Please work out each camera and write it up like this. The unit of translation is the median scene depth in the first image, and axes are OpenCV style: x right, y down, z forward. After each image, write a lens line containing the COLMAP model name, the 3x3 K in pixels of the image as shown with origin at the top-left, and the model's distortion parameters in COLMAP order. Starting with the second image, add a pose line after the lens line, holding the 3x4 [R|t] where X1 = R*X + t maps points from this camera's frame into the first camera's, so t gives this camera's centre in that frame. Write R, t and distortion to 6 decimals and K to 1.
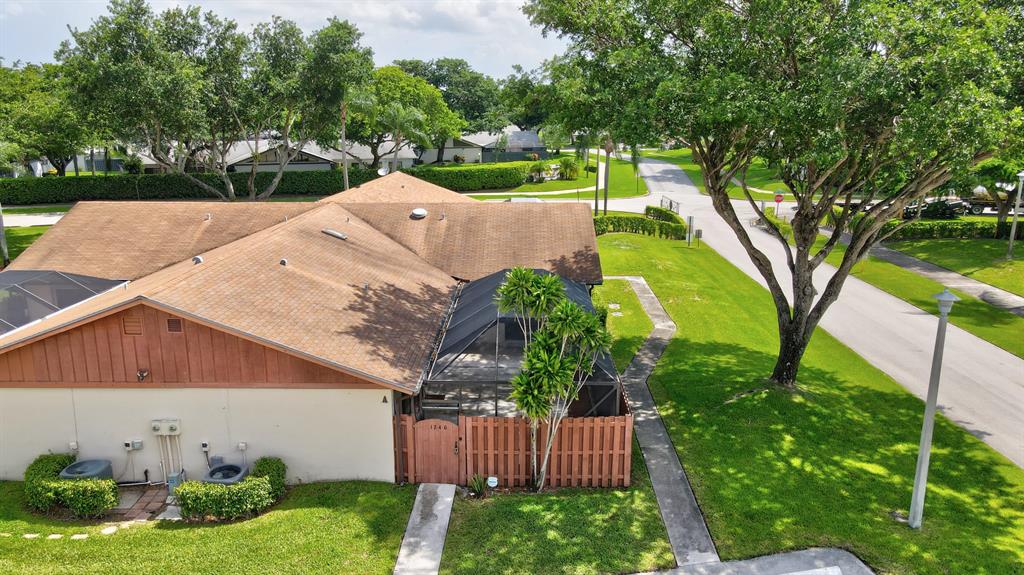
lens RADIAL K [[752.4, 0, 503.6], [0, 752.4, 282.8], [0, 0, 1]] dist [0.013723, 0.001037]
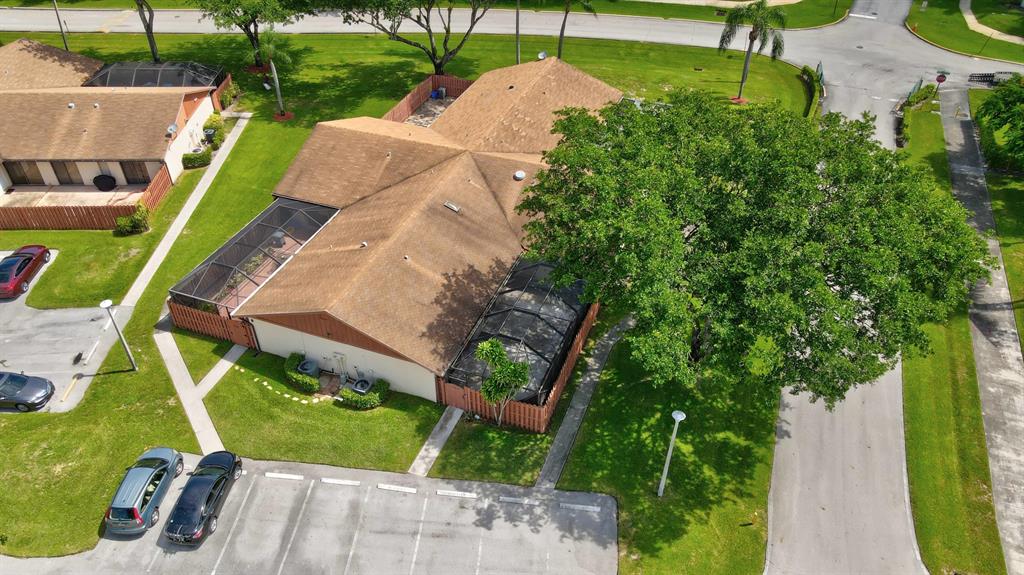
lens RADIAL K [[752.4, 0, 512.1], [0, 752.4, 288.1], [0, 0, 1]] dist [0.013723, 0.001037]
pose [[0.942890, 0.206666, -0.261241, 0.507485], [-0.075188, 0.896070, 0.437499, -0.904502], [0.324507, -0.392871, 0.860435, -0.579913]]
